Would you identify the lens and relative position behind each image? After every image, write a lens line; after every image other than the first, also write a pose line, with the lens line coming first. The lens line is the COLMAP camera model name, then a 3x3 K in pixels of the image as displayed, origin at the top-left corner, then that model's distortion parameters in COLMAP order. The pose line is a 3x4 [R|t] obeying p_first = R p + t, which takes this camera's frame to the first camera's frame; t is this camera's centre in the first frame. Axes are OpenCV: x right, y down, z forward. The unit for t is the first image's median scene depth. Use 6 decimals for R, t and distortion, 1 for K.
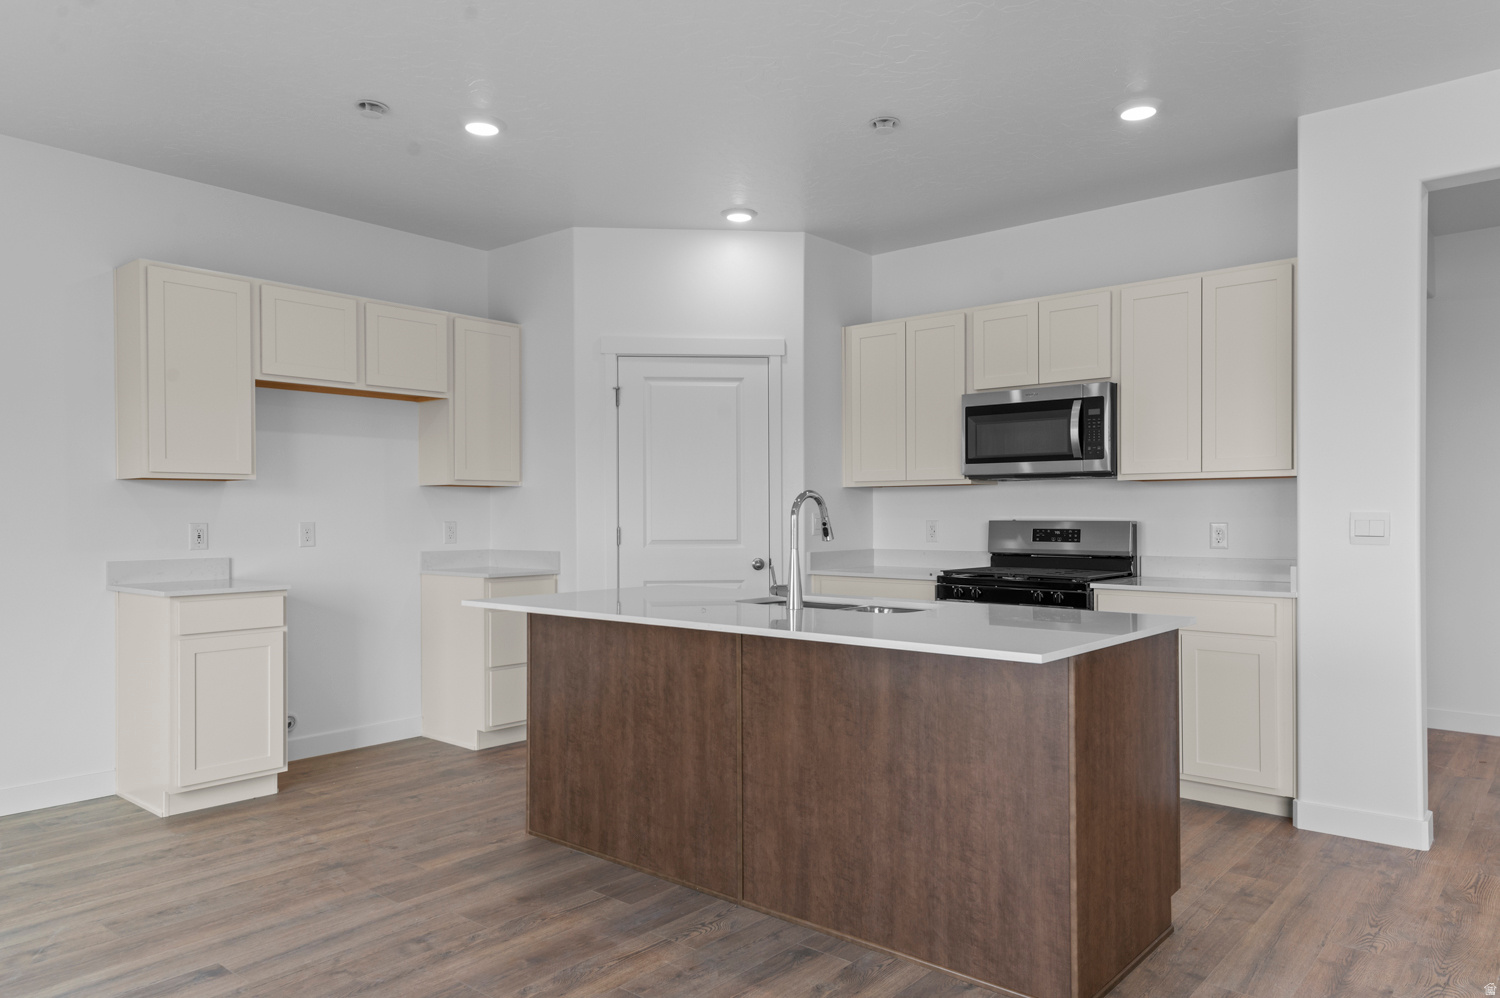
lens RADIAL K [[996.0, 0, 744.1], [0, 996.0, 512.5], [0, 0, 1]] dist [0.004677, -0.000074]
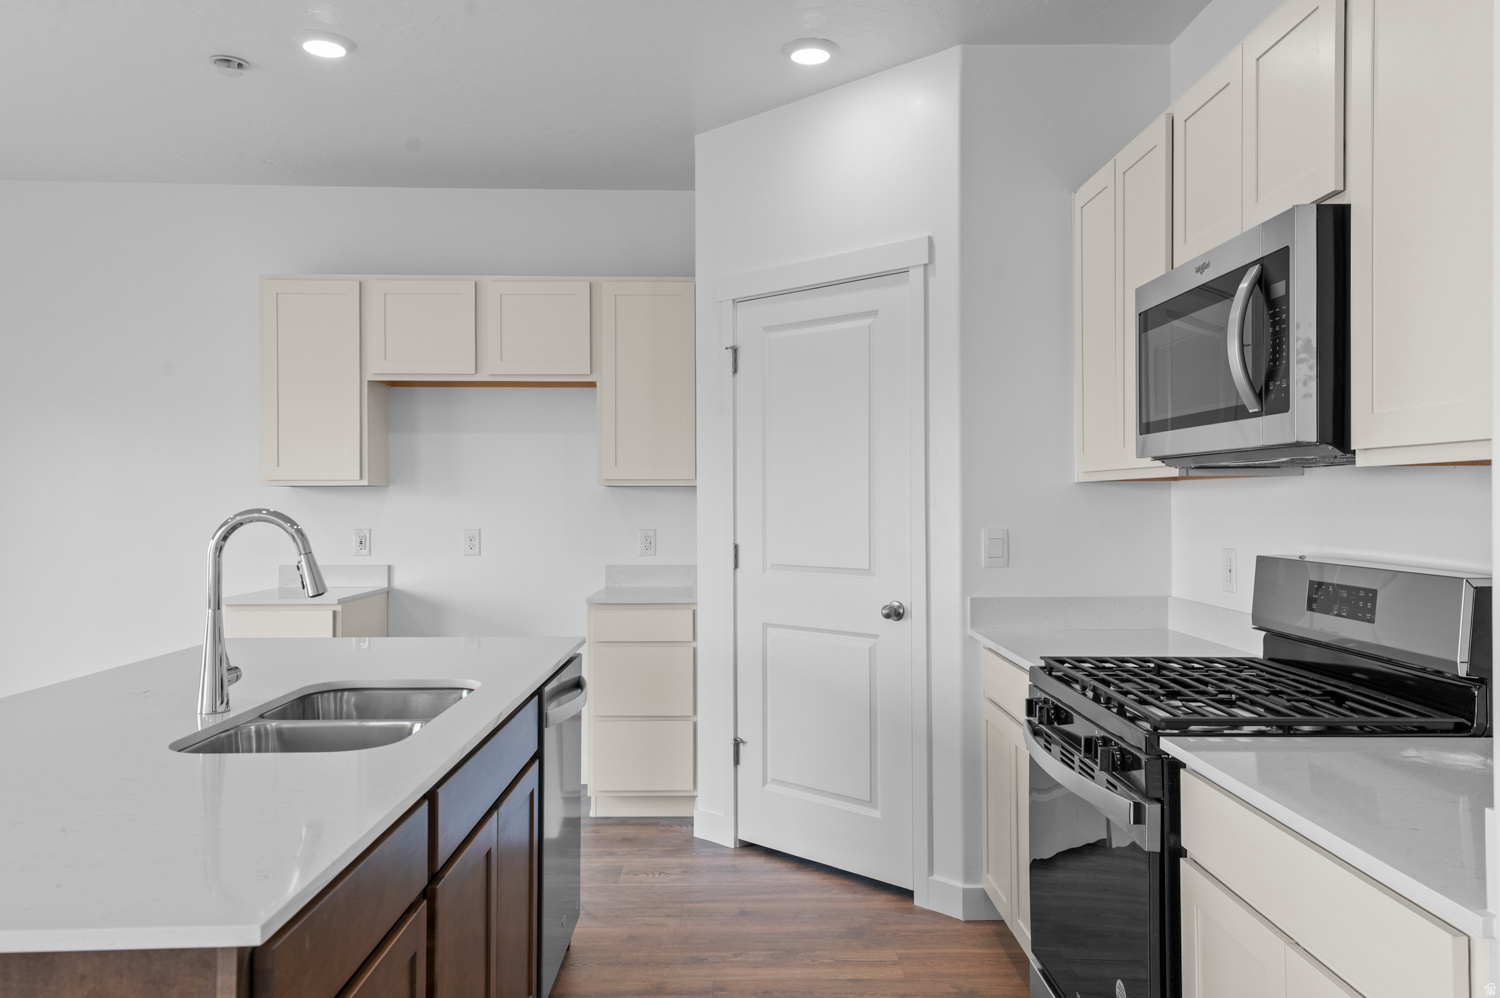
lens RADIAL K [[1093.0, 0, 748.5], [0, 1093.0, 488.8], [0, 0, 1]] dist [0.042198, 0.000834]
pose [[0.664387, -0.006718, -0.747358, 0.465636], [-0.000610, 0.999954, -0.009530, -0.016980], [0.747388, 0.006788, 0.664353, 0.493495]]
